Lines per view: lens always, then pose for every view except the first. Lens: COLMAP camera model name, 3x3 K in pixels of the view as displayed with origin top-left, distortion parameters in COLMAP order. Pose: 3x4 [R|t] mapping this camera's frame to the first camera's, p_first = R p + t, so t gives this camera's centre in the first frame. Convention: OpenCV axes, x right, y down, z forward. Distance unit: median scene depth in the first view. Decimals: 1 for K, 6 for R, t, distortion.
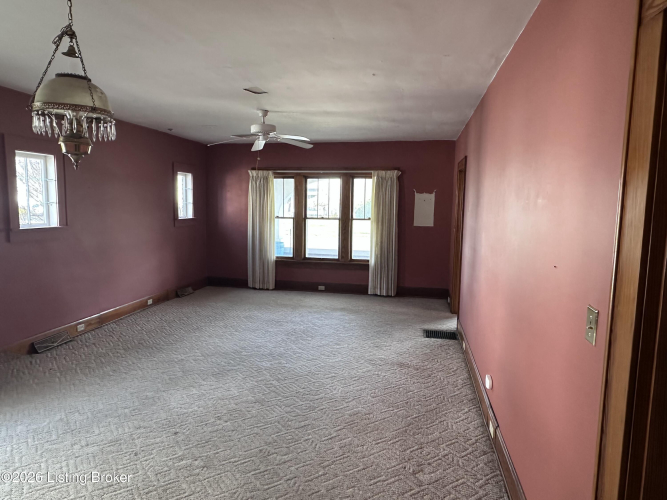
lens RADIAL K [[441.4, 0, 333.5], [0, 441.4, 249.0], [0, 0, 1]] dist [-0.001991, 0.000031]
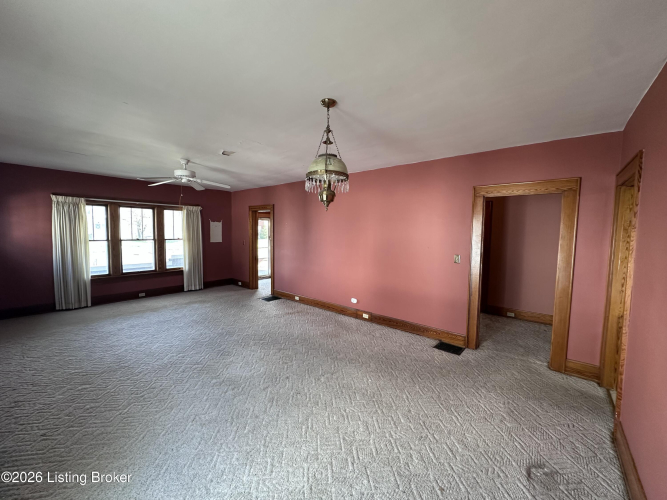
lens RADIAL K [[266.4, 0, 331.3], [0, 266.4, 247.1], [0, 0, 1]] dist [0.000559, -0.000224]
pose [[0.482459, -0.061001, 0.873792, -0.432326], [0.082966, 0.996270, 0.023743, -0.020917], [-0.871981, 0.061040, 0.485720, 0.152471]]
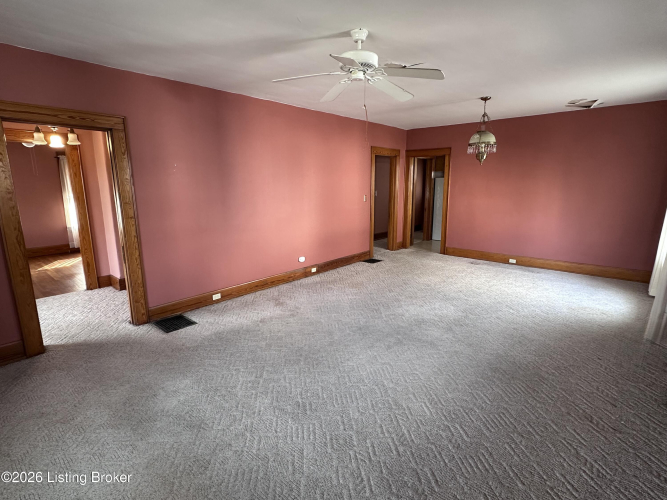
lens RADIAL K [[344.1, 0, 332.8], [0, 344.1, 253.0], [0, 0, 1]] dist [0.003605, 0.000405]
pose [[-0.870789, -0.112540, 0.478603, -0.257977], [0.042482, 0.952586, 0.301288, -0.103131], [-0.489818, 0.282690, -0.824721, 0.991957]]
